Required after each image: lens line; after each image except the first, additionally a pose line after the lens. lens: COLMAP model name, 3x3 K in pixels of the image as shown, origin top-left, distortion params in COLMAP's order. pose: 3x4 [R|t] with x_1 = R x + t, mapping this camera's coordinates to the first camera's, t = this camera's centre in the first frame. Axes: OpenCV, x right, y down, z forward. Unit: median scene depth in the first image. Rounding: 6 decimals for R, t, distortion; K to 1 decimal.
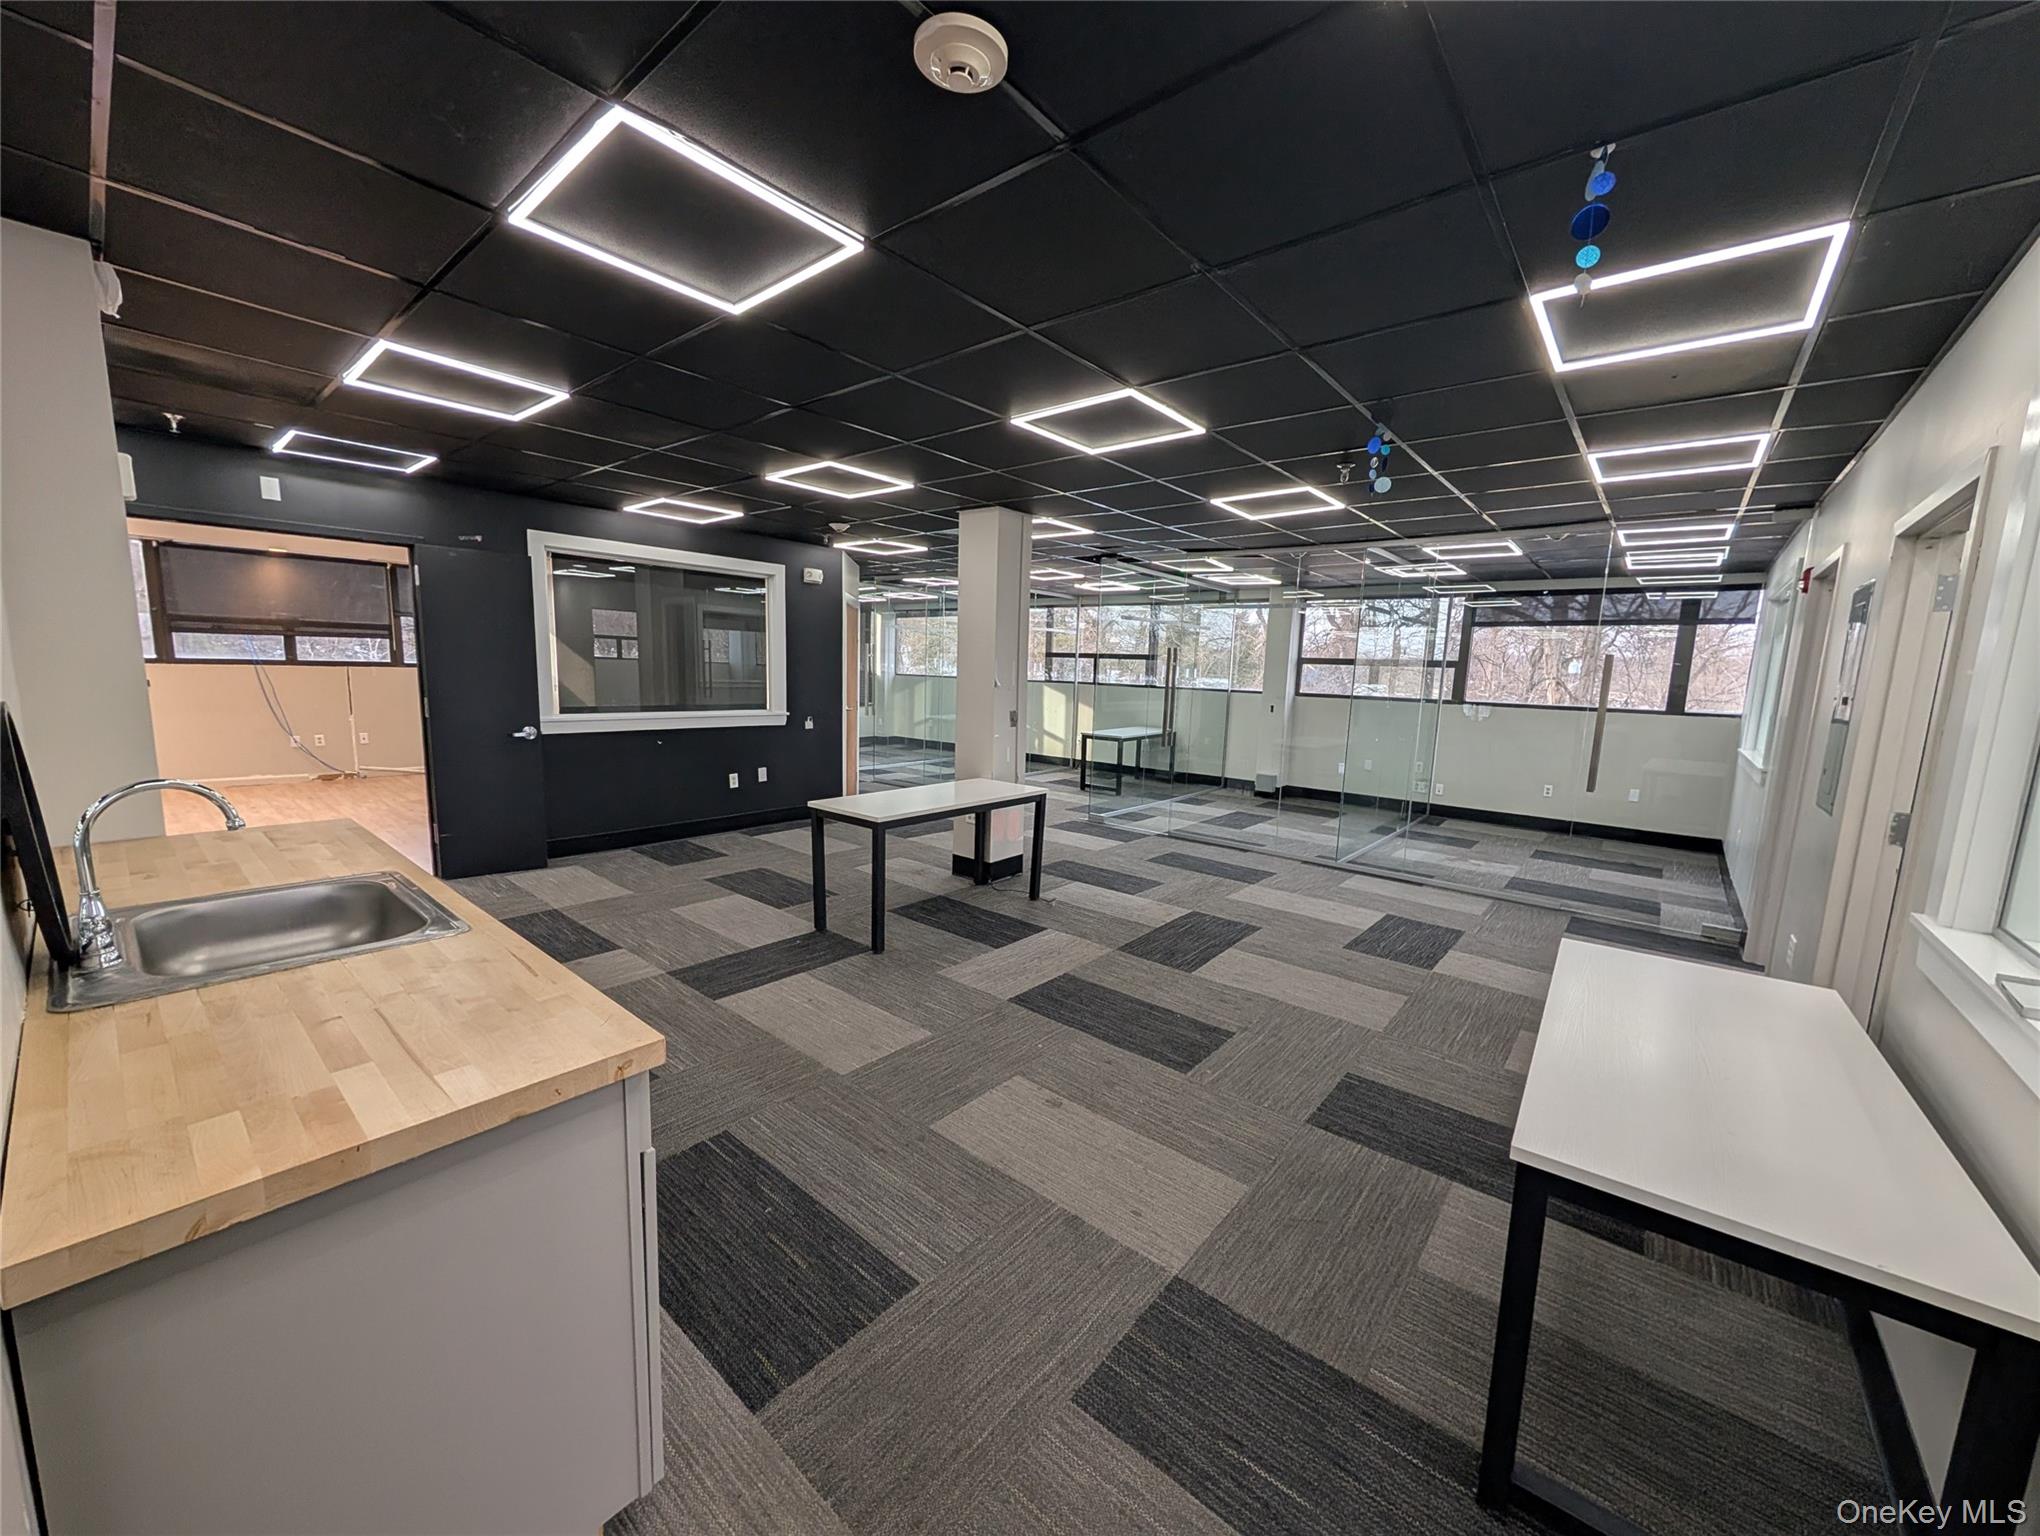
lens RADIAL K [[771.6, 0, 1017.1], [0, 771.6, 782.0], [0, 0, 1]] dist [-0.000325, 0.000051]
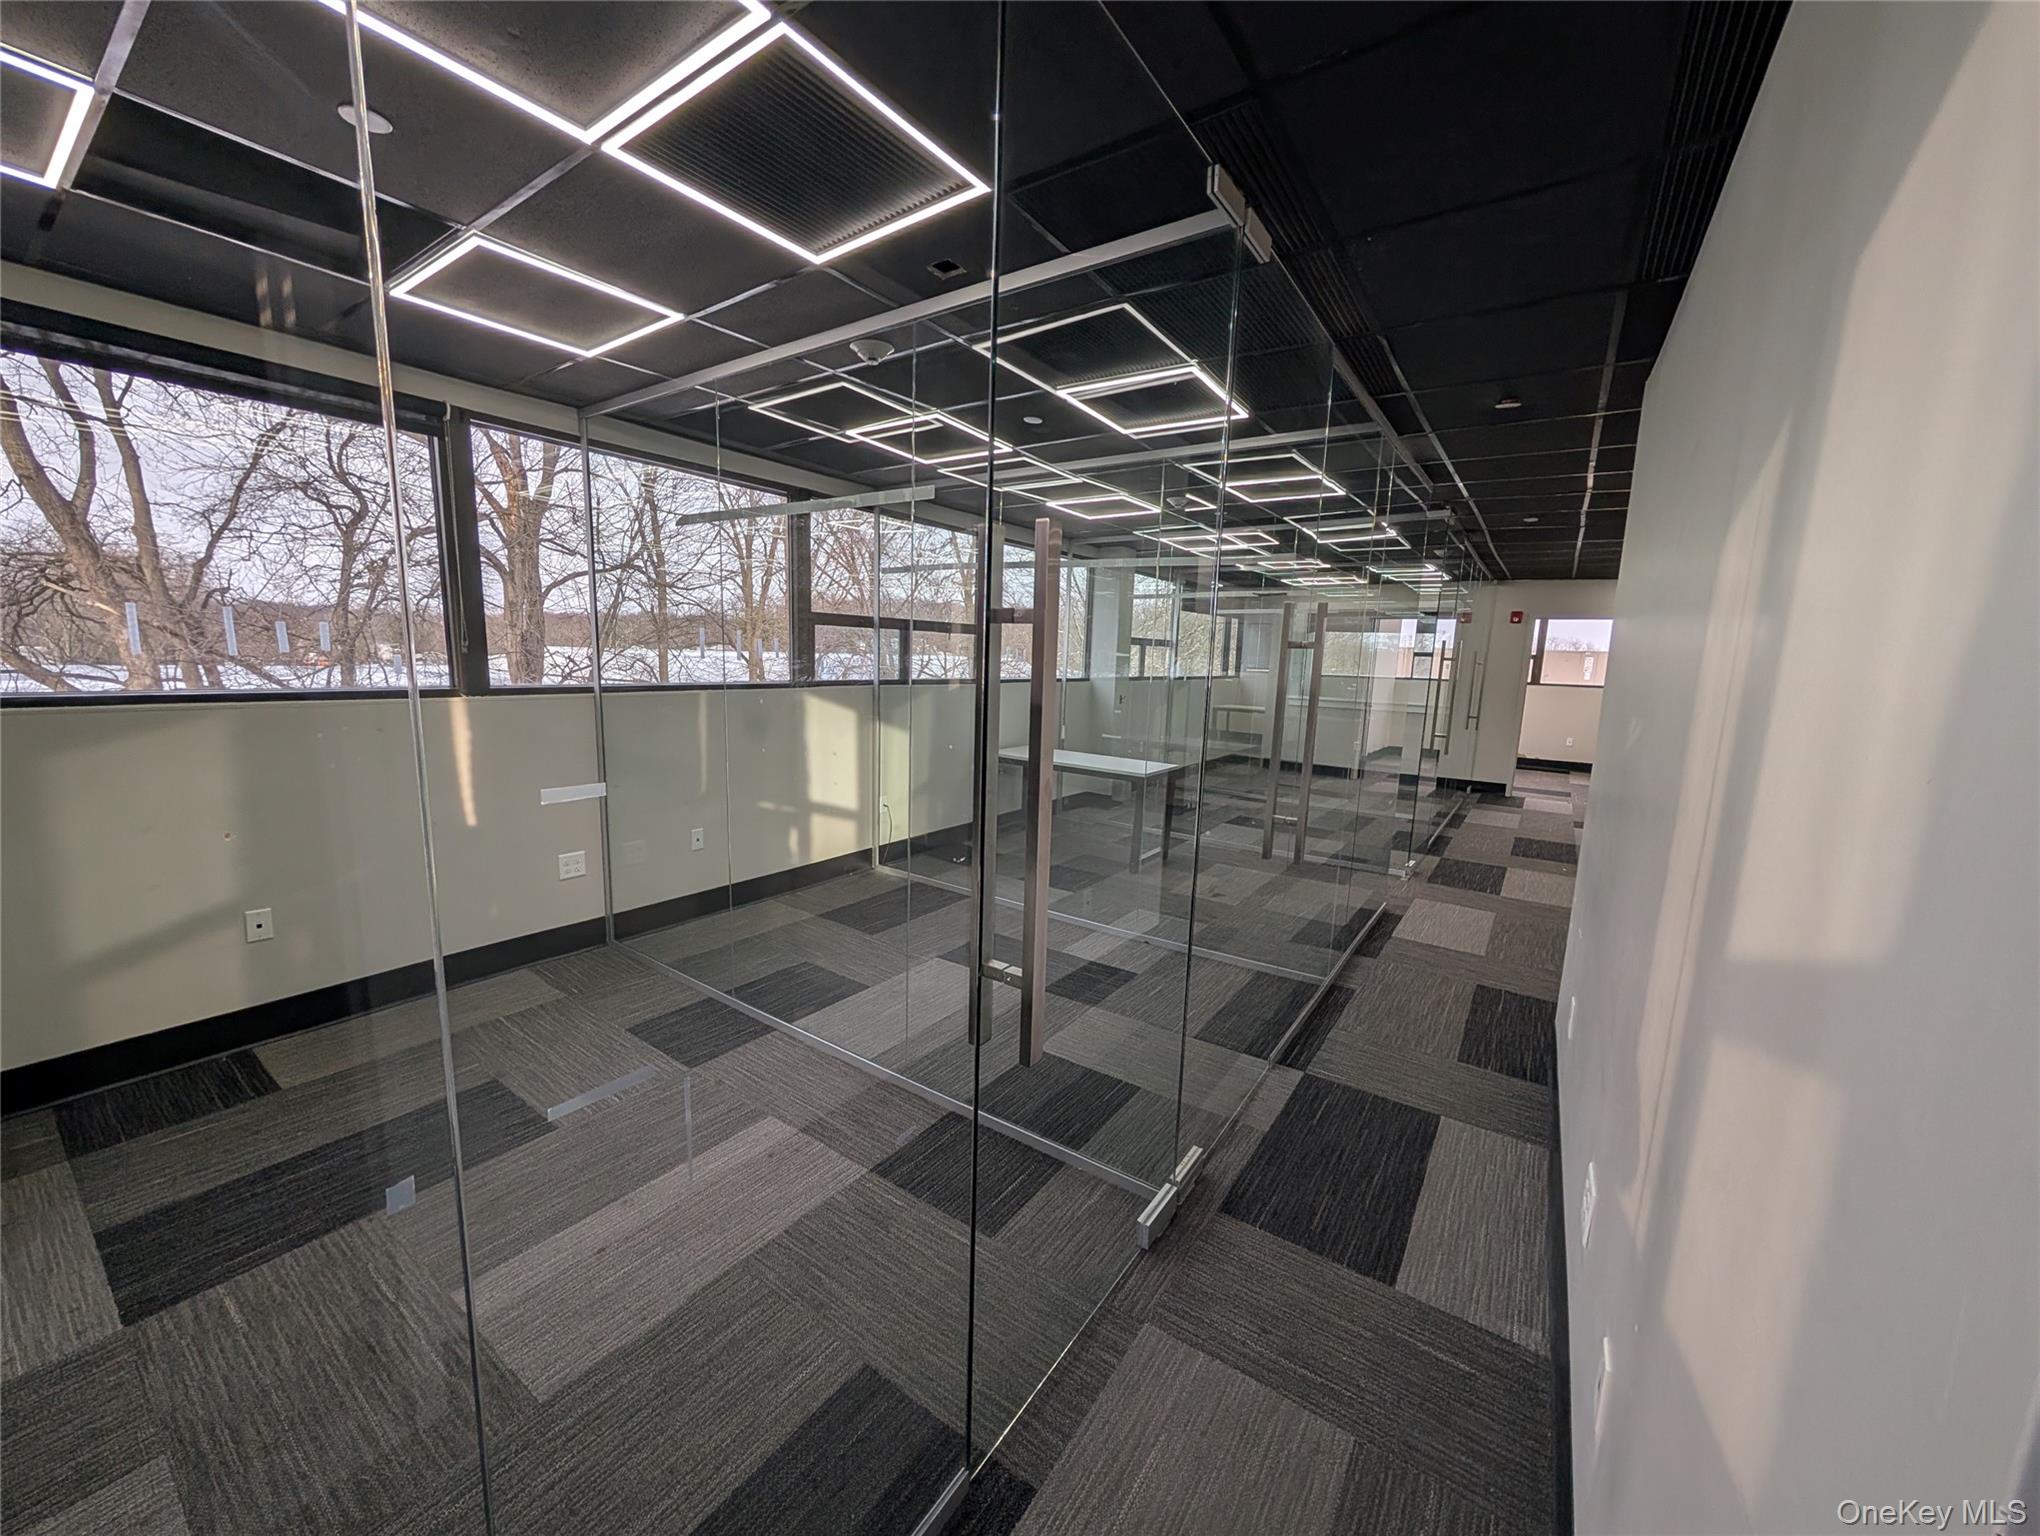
lens RADIAL K [[771.6, 0, 1017.8], [0, 771.6, 781.9], [0, 0, 1]] dist [-0.000325, 0.000051]
pose [[-0.092574, -0.200721, 0.975265, -0.736834], [0.114135, 0.970875, 0.210652, -0.302195], [-0.989143, 0.130813, -0.066969, 1.824652]]
